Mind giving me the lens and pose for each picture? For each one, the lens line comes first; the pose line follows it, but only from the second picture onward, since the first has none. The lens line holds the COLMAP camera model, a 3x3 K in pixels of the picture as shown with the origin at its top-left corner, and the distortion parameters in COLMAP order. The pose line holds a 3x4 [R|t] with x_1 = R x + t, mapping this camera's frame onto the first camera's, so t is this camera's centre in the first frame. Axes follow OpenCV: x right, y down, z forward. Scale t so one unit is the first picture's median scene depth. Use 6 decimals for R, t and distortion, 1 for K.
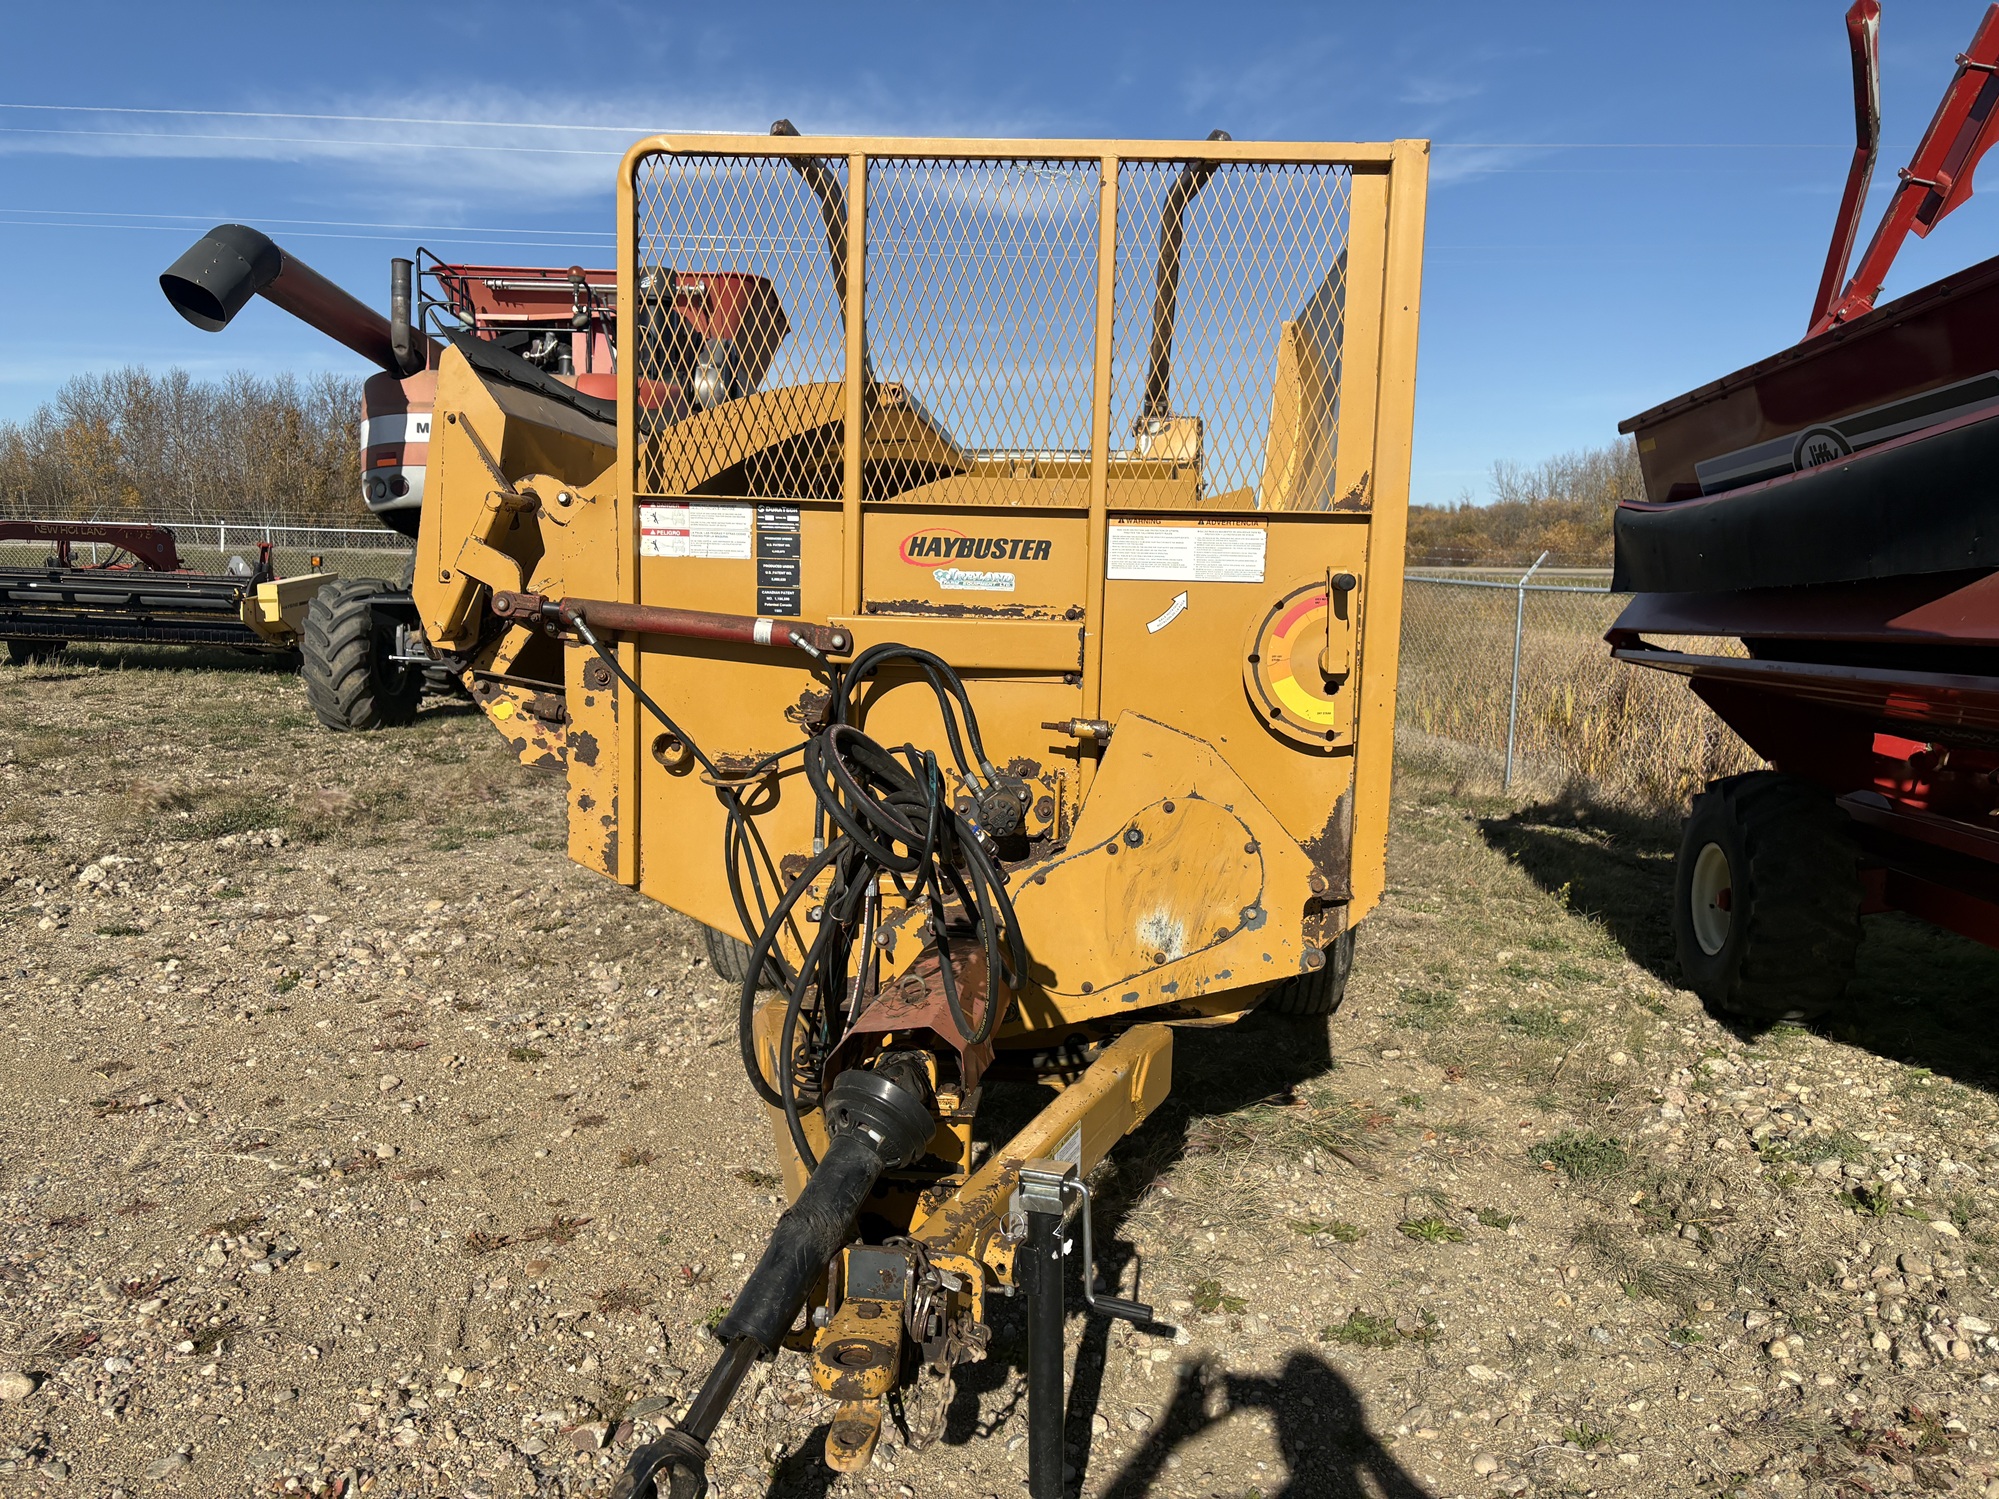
lens RADIAL K [[1533.5, 0, 999.3], [0, 1533.5, 761.0], [0, 0, 1]] dist [0.045033, -0.034474]
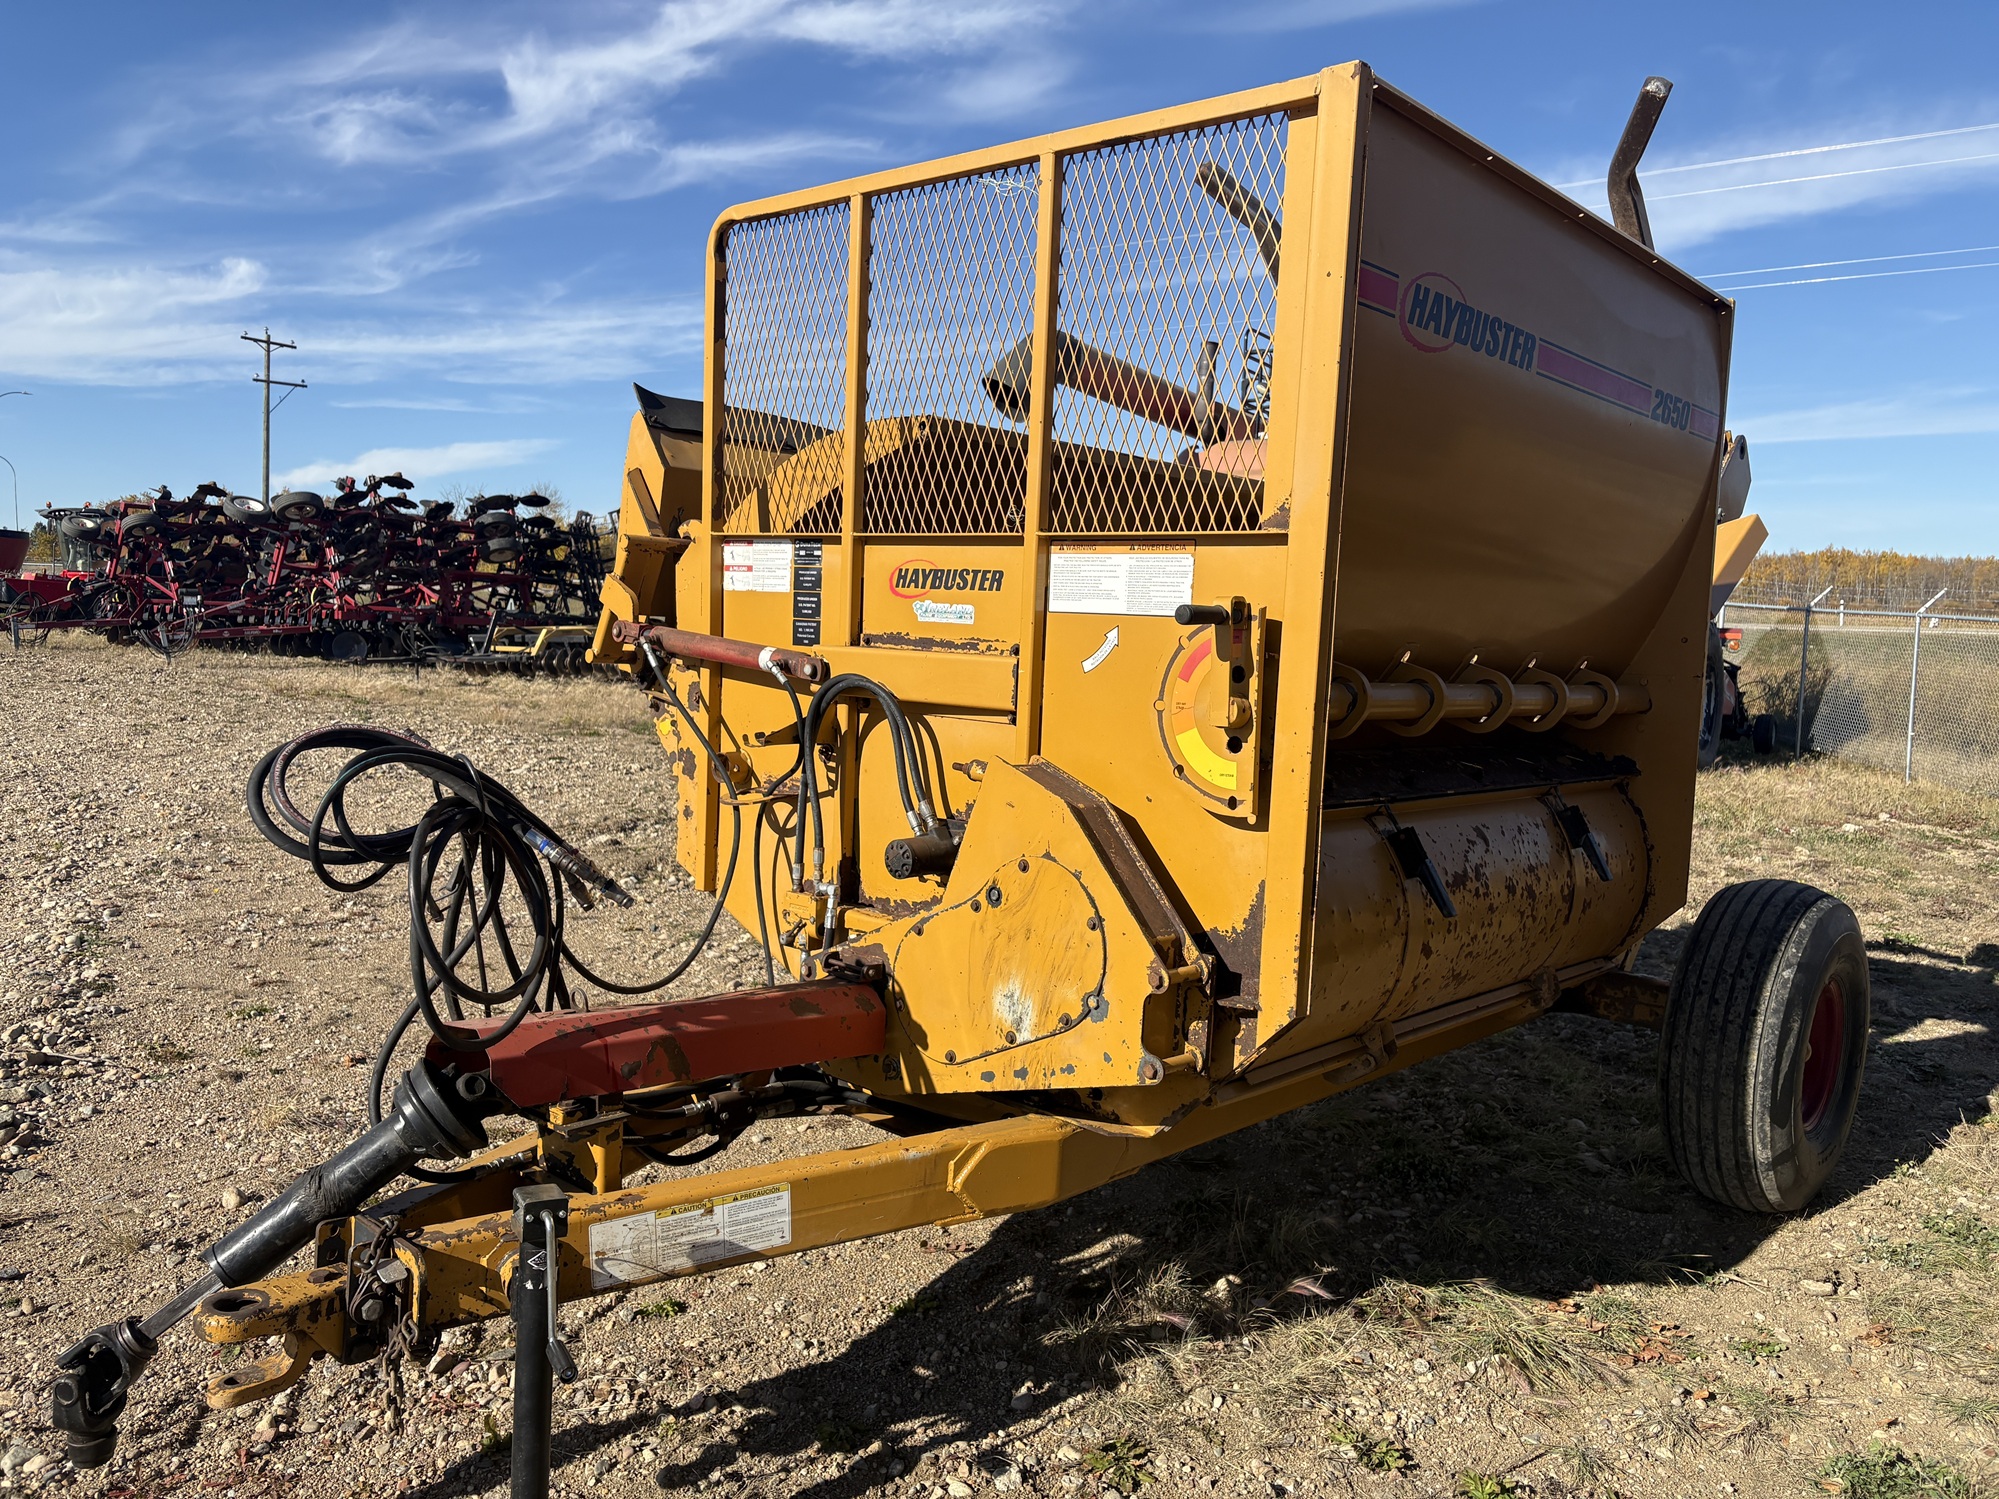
lens RADIAL K [[1533.5, 0, 1000.8], [0, 1533.5, 735.4], [0, 0, 1]] dist [0.045033, -0.034474]
pose [[0.785913, 0.053436, -0.616024, 0.608704], [-0.089929, 0.995544, -0.028373, -0.017861], [0.611763, 0.077697, 0.787216, 0.276654]]
